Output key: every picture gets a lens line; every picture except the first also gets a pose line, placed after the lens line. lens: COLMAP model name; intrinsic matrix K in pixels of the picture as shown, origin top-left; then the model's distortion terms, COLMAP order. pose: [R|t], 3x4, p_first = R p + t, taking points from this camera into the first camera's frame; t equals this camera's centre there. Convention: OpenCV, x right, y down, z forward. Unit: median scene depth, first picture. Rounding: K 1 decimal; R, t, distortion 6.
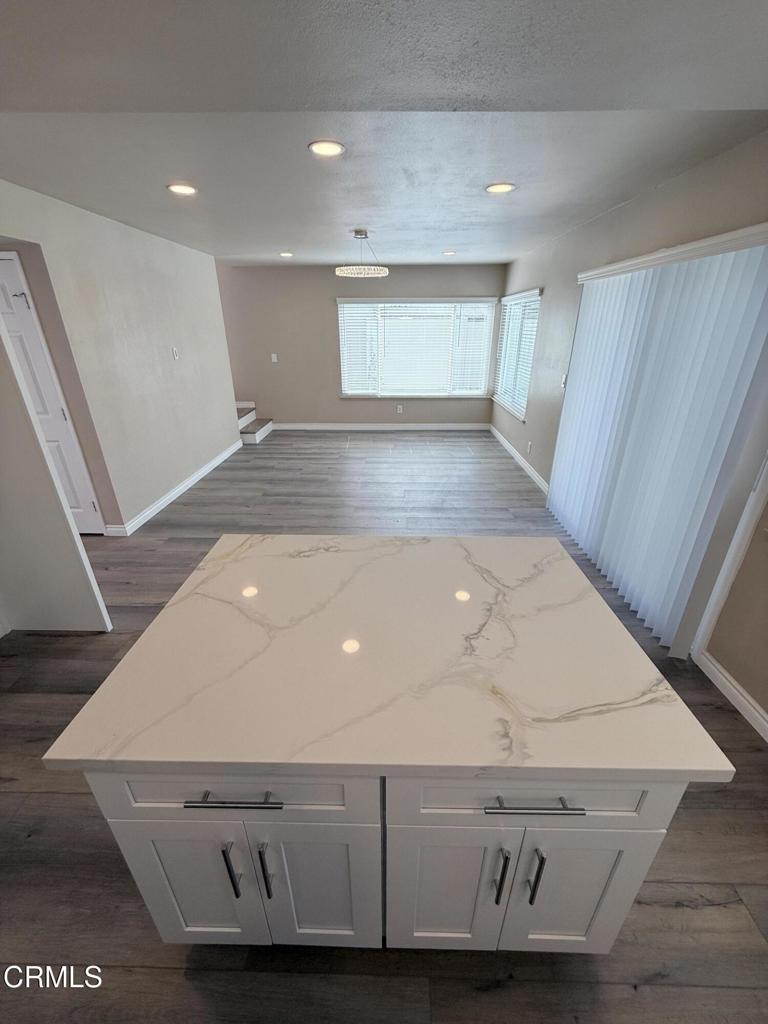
lens RADIAL K [[410.1, 0, 386.3], [0, 410.1, 509.5], [0, 0, 1]] dist [0.000494, -0.000111]
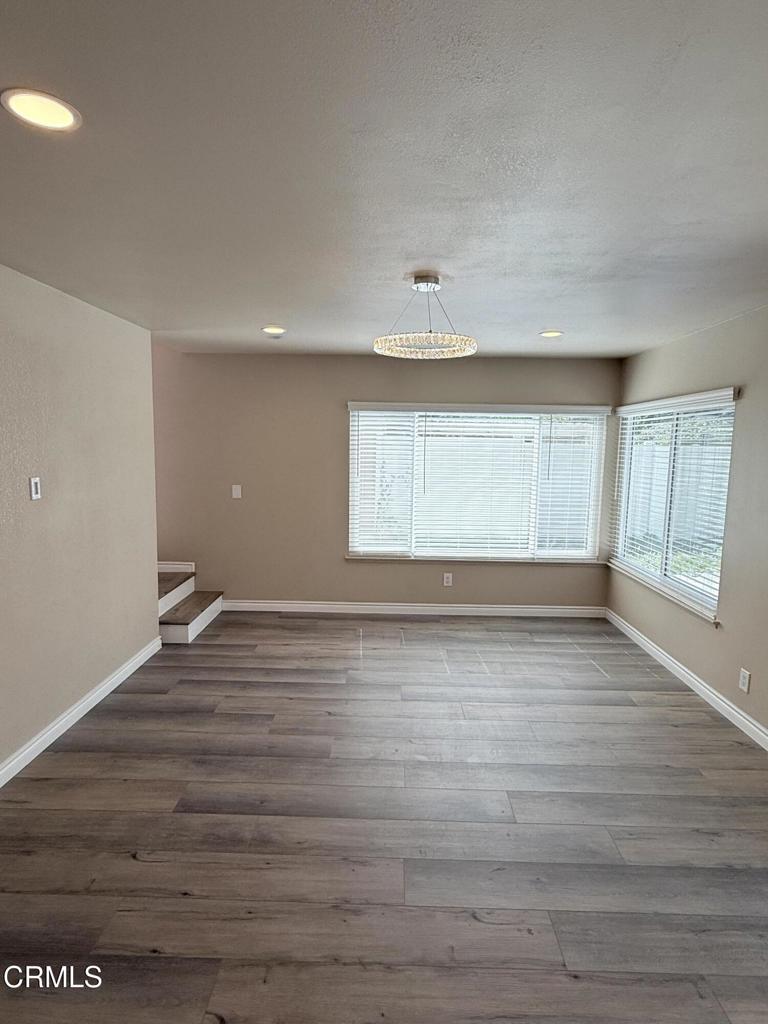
lens RADIAL K [[555.6, 0, 386.5], [0, 555.6, 517.2], [0, 0, 1]] dist [-0.000576, -0.000165]
pose [[0.999753, 0.018821, 0.011862, -0.077183], [-0.014574, 0.956920, -0.289986, -0.123187], [-0.016809, 0.289742, 0.956957, 0.281765]]
